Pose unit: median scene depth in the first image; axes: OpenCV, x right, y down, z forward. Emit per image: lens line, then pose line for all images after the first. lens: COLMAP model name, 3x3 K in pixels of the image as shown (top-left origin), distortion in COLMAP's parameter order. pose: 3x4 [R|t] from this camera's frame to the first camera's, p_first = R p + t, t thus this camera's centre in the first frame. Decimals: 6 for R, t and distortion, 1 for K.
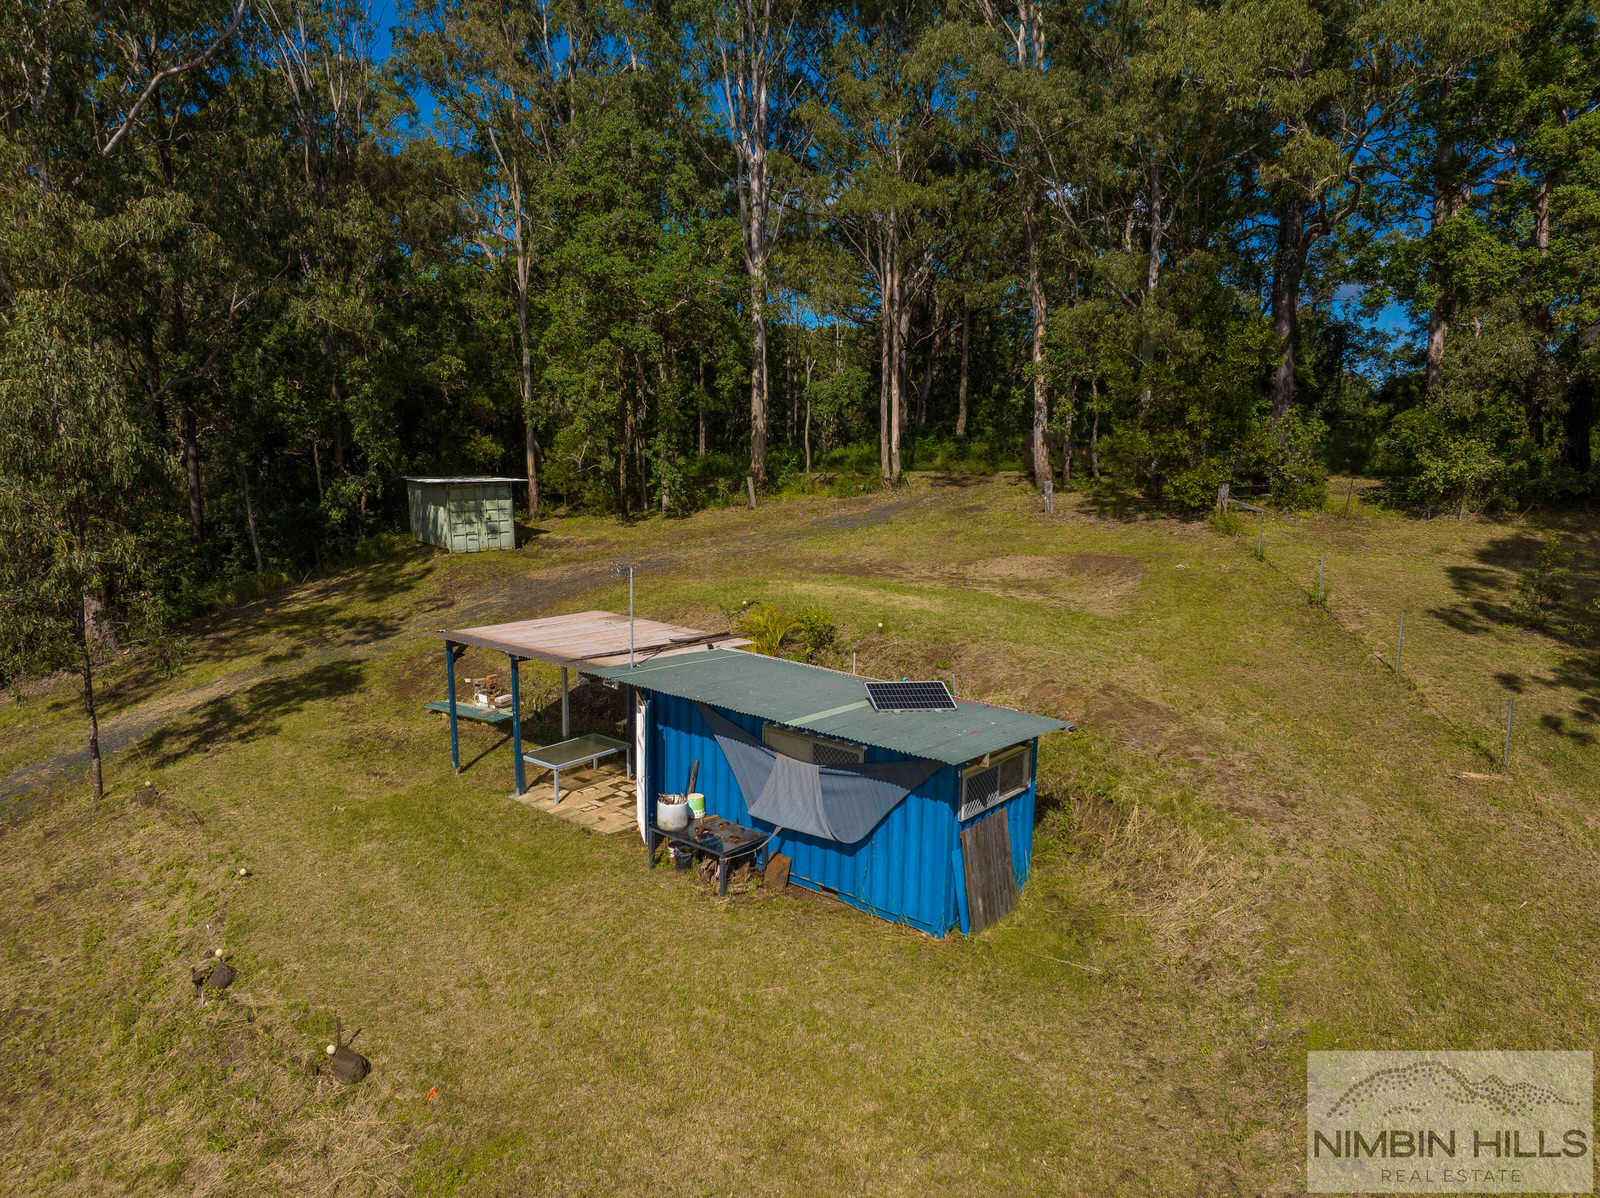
lens RADIAL K [[1120.7, 0, 802.3], [0, 1120.7, 595.2], [0, 0, 1]] dist [-0.036986, -0.000388]
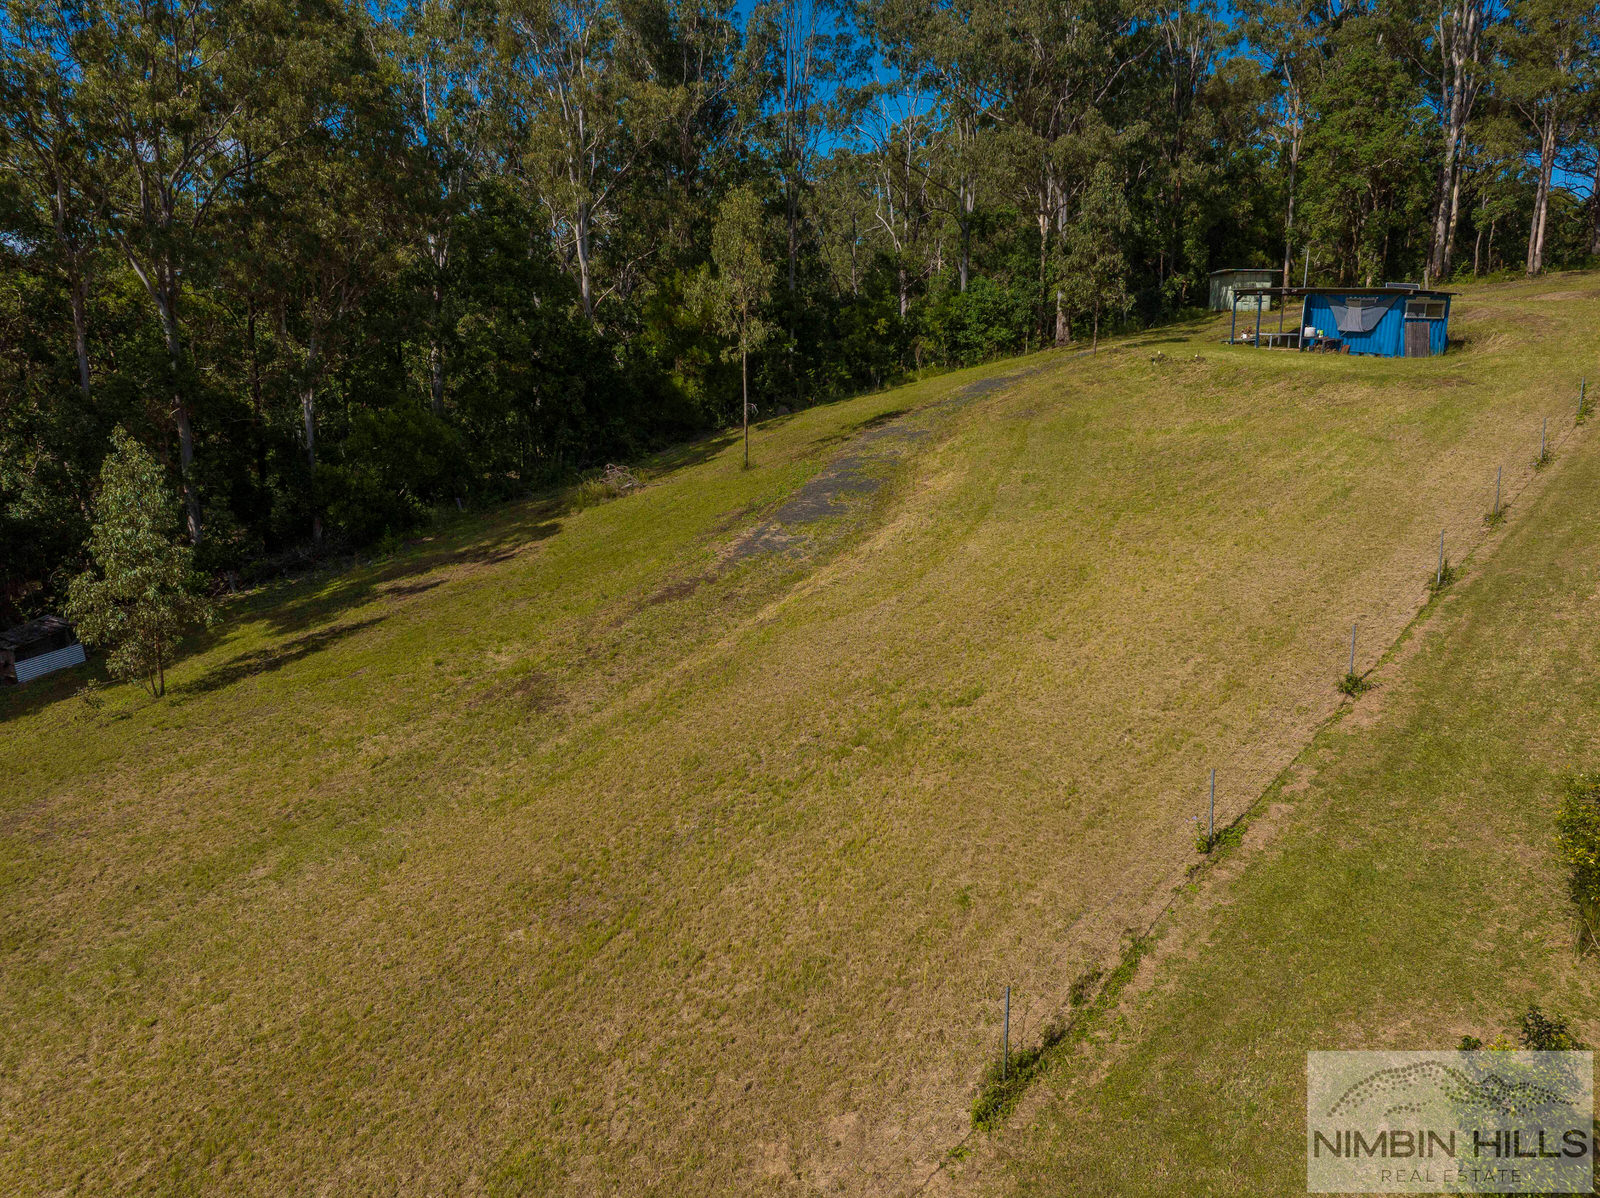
lens RADIAL K [[1117.0, 0, 799.8], [0, 1117.0, 593.2], [0, 0, 1]] dist [-0.041924, -0.000118]
pose [[0.790522, 0.145124, -0.594991, 0.320489], [-0.094037, 0.988761, 0.116228, 0.329222], [0.605171, -0.035929, 0.795284, -1.047571]]
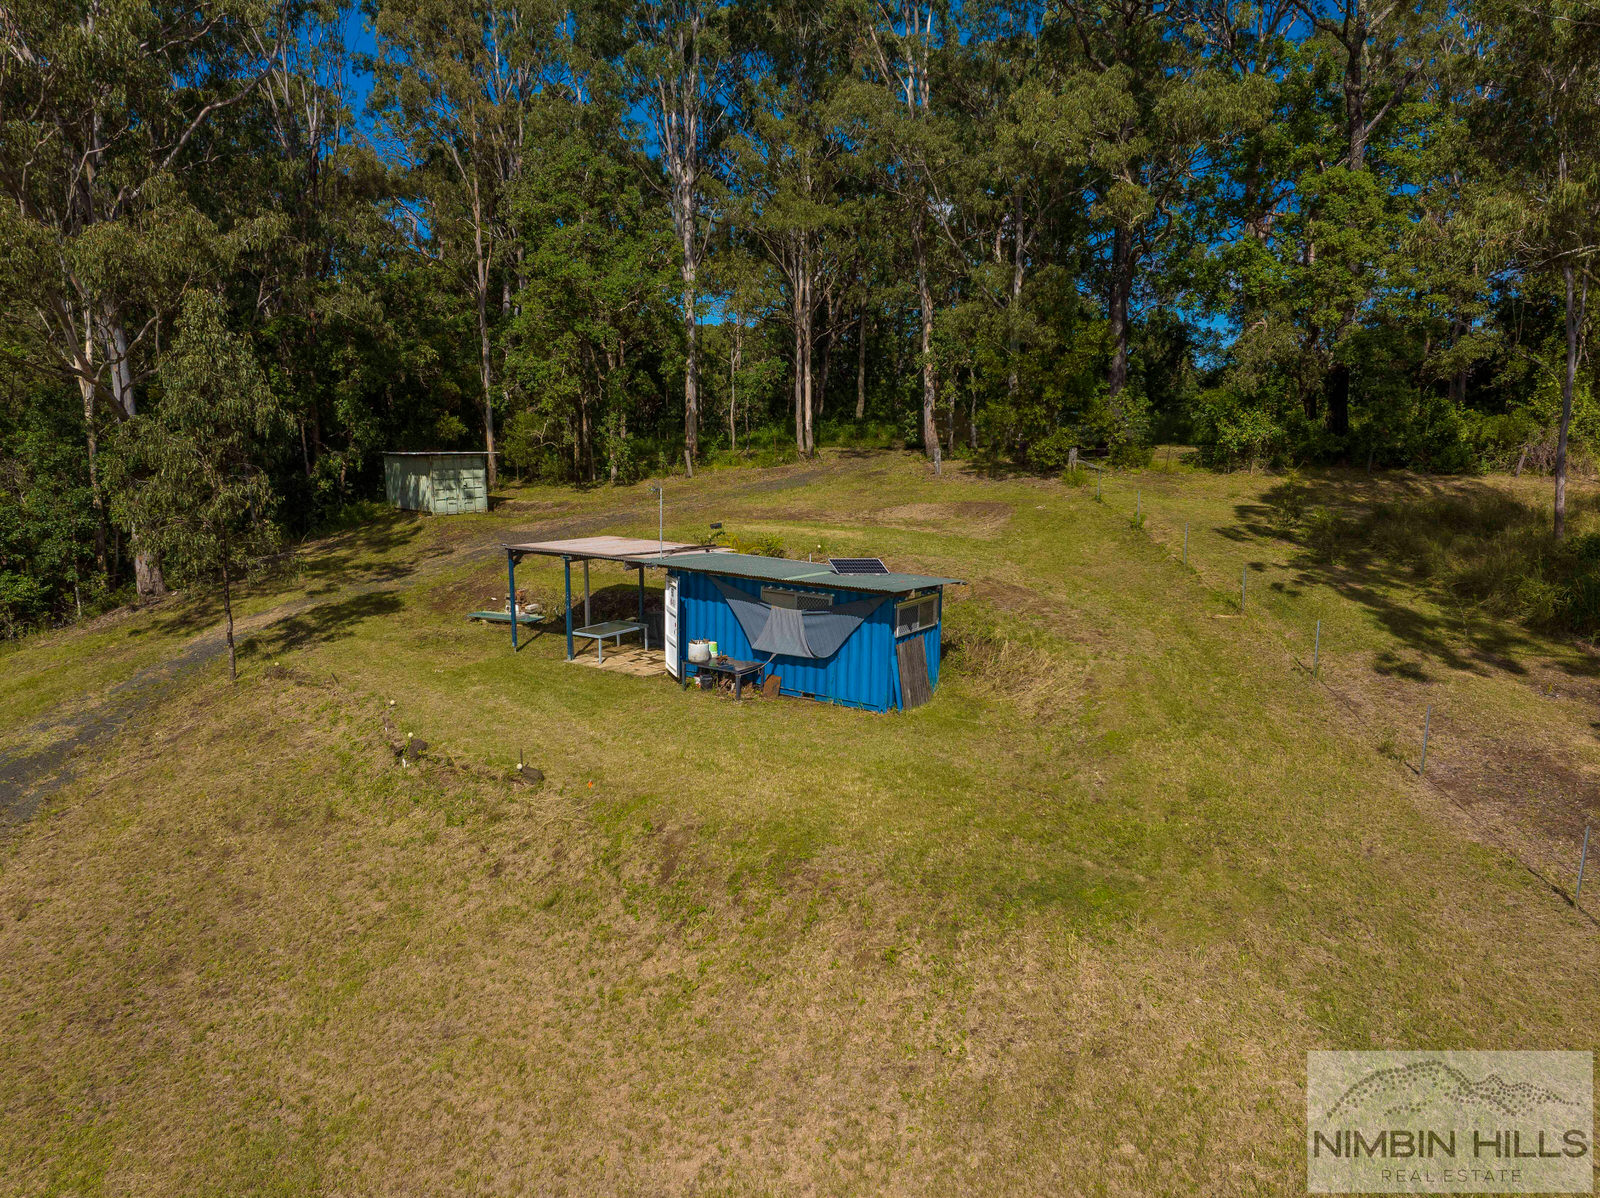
lens RADIAL K [[1119.6, 0, 801.2], [0, 1119.6, 593.8], [0, 0, 1]] dist [-0.018878, -0.044507]
pose [[0.994539, -0.016946, 0.102981, -0.066646], [0.016945, 0.999856, 0.000888, 0.060692], [-0.102981, 0.000862, 0.994683, -0.240719]]
